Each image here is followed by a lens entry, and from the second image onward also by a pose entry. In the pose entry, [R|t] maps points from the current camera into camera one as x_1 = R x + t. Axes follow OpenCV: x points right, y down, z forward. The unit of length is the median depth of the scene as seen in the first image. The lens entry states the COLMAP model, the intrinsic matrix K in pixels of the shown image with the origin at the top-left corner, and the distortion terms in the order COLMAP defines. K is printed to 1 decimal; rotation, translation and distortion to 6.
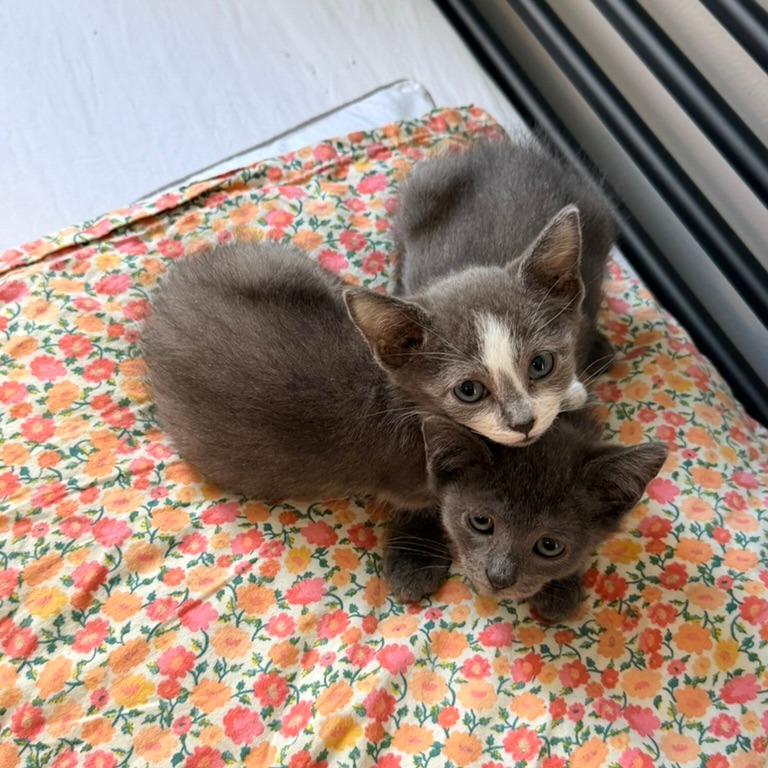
lens RADIAL K [[1036.0, 0, 384.0], [0, 1036.0, 384.0], [0, 0, 1]] dist [0.247507, -0.676872]
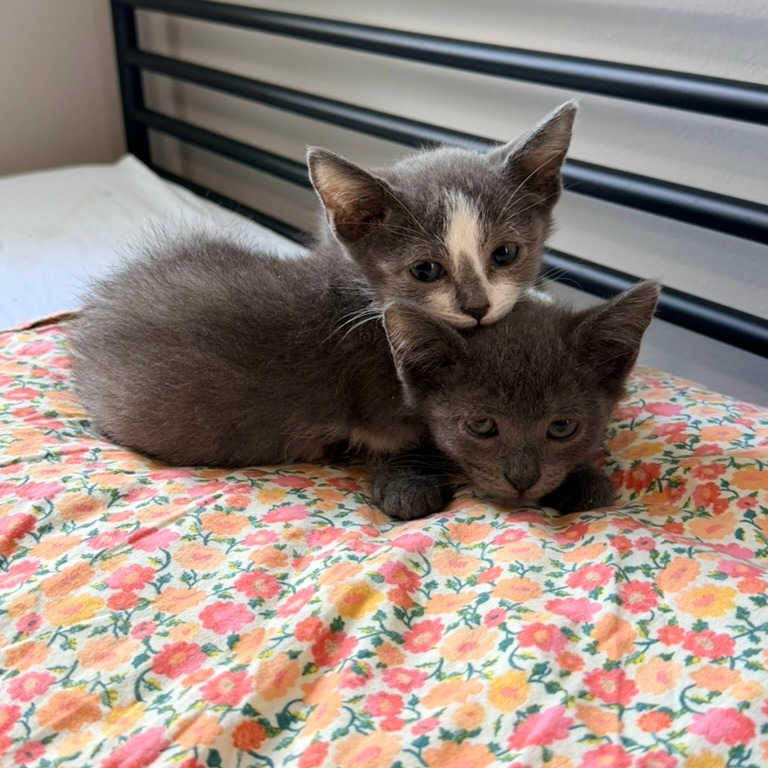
lens RADIAL K [[1036.0, 0, 384.0], [0, 1036.0, 384.0], [0, 0, 1]] dist [0.247507, -0.676872]
pose [[0.980249, -0.159510, 0.116912, -0.081044], [0.197575, 0.815919, -0.543361, 0.590529], [-0.008720, 0.555728, 0.831318, 0.275062]]
